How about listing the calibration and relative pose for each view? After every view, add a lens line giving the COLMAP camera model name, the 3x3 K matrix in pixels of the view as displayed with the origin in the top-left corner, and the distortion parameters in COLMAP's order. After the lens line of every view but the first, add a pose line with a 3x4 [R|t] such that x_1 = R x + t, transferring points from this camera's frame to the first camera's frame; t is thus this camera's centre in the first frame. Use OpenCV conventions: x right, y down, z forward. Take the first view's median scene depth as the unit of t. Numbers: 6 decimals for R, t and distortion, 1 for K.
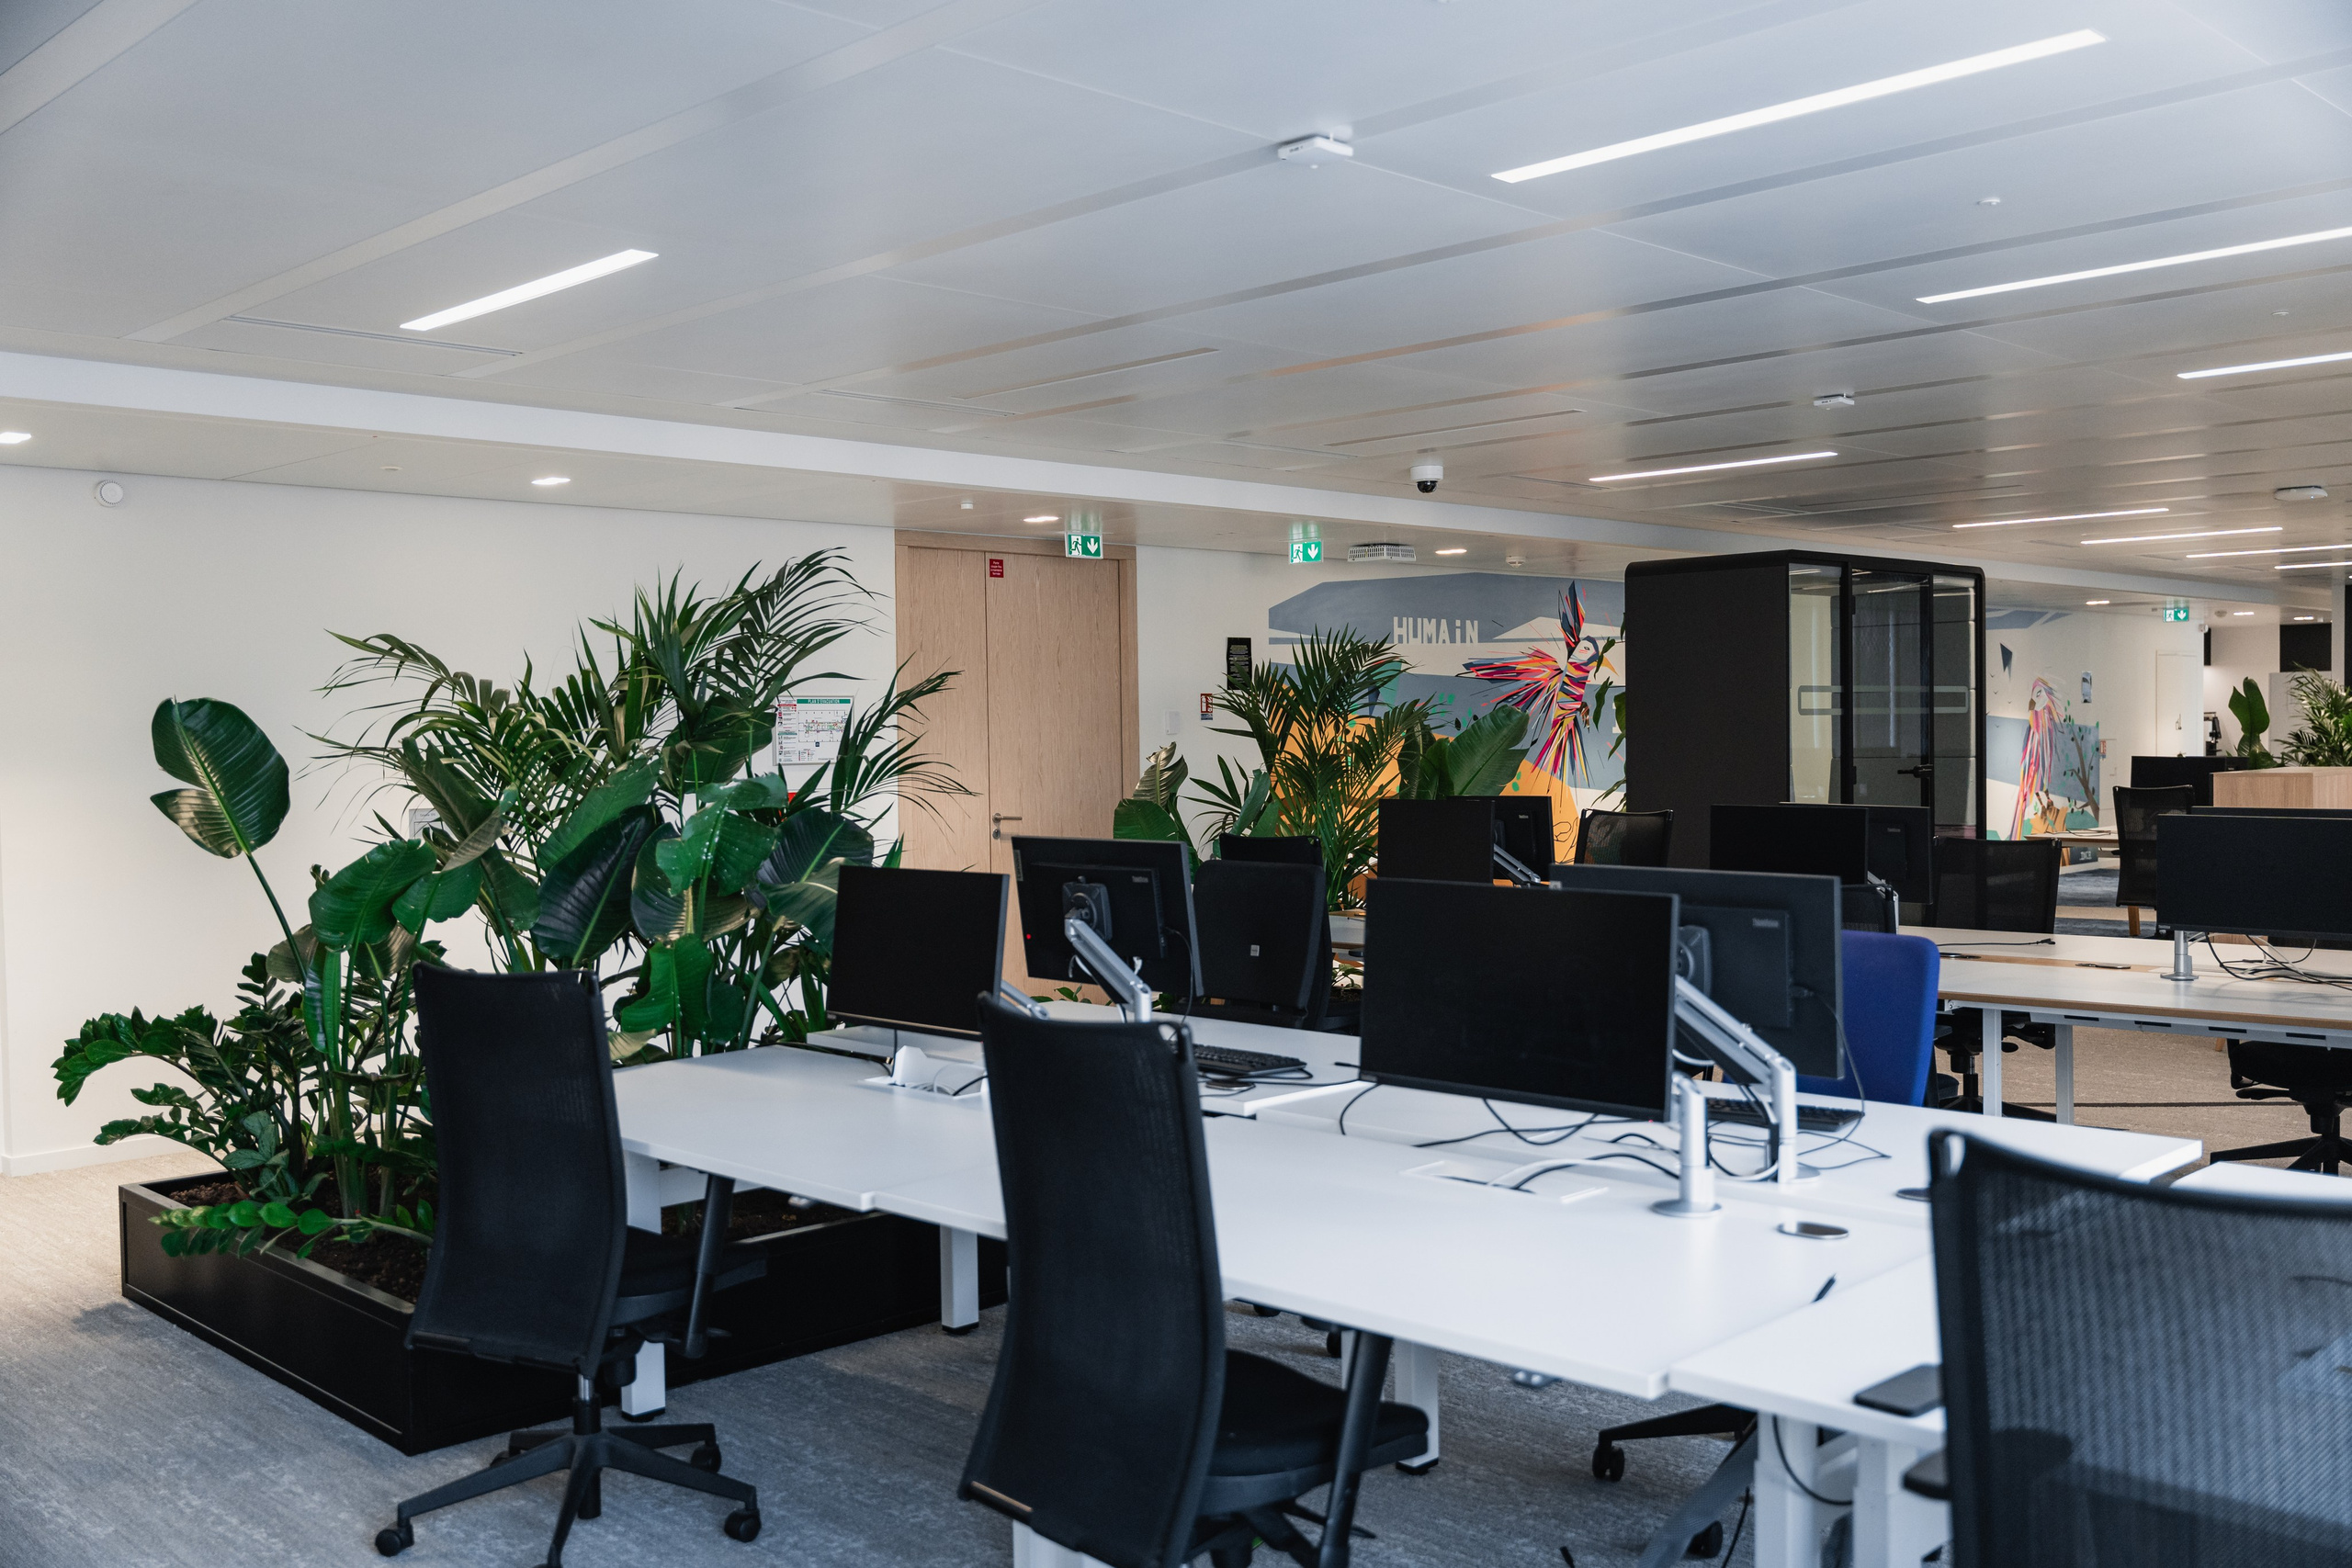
lens RADIAL K [[2126.9, 0, 1171.7], [0, 2126.9, 782.3], [0, 0, 1]] dist [-0.006596, -0.001819]
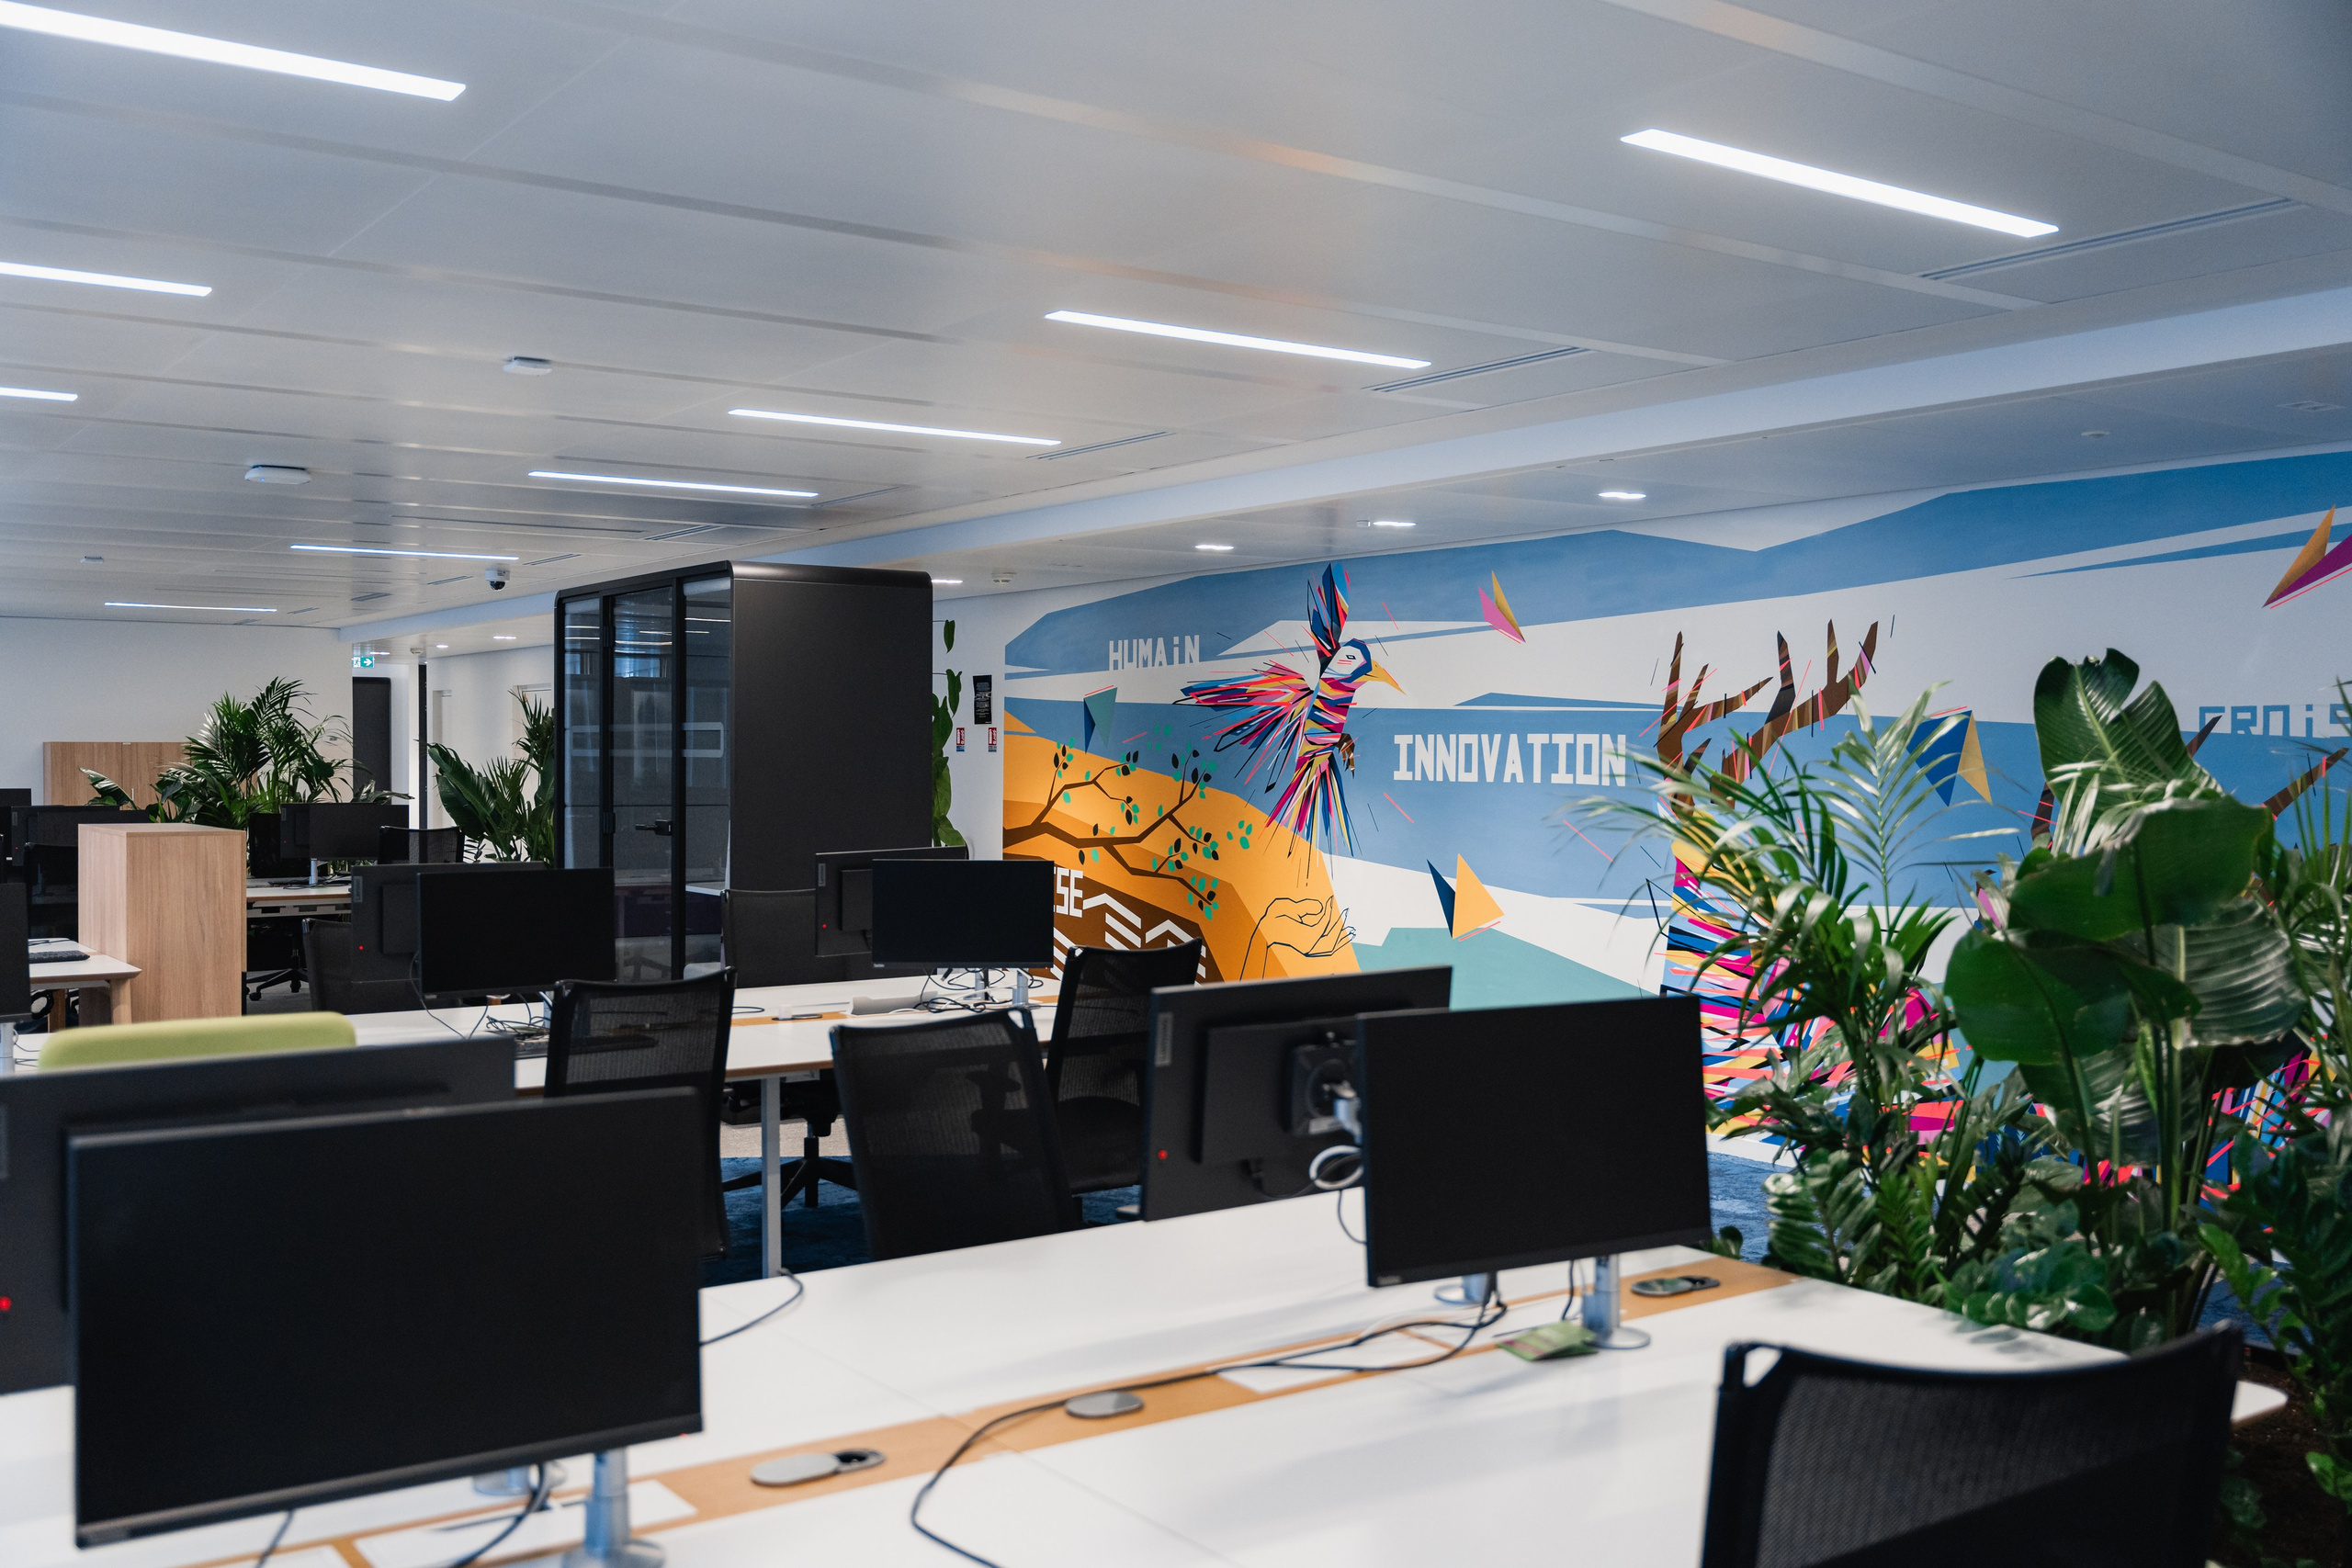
lens RADIAL K [[2126.9, 0, 1171.3], [0, 2126.9, 779.7], [0, 0, 1]] dist [-0.006596, -0.001819]
pose [[-0.169549, 0.028905, -0.985098, 0.908786], [-0.024976, 0.999123, 0.033615, -0.045346], [0.985205, 0.030303, -0.168678, 1.076179]]
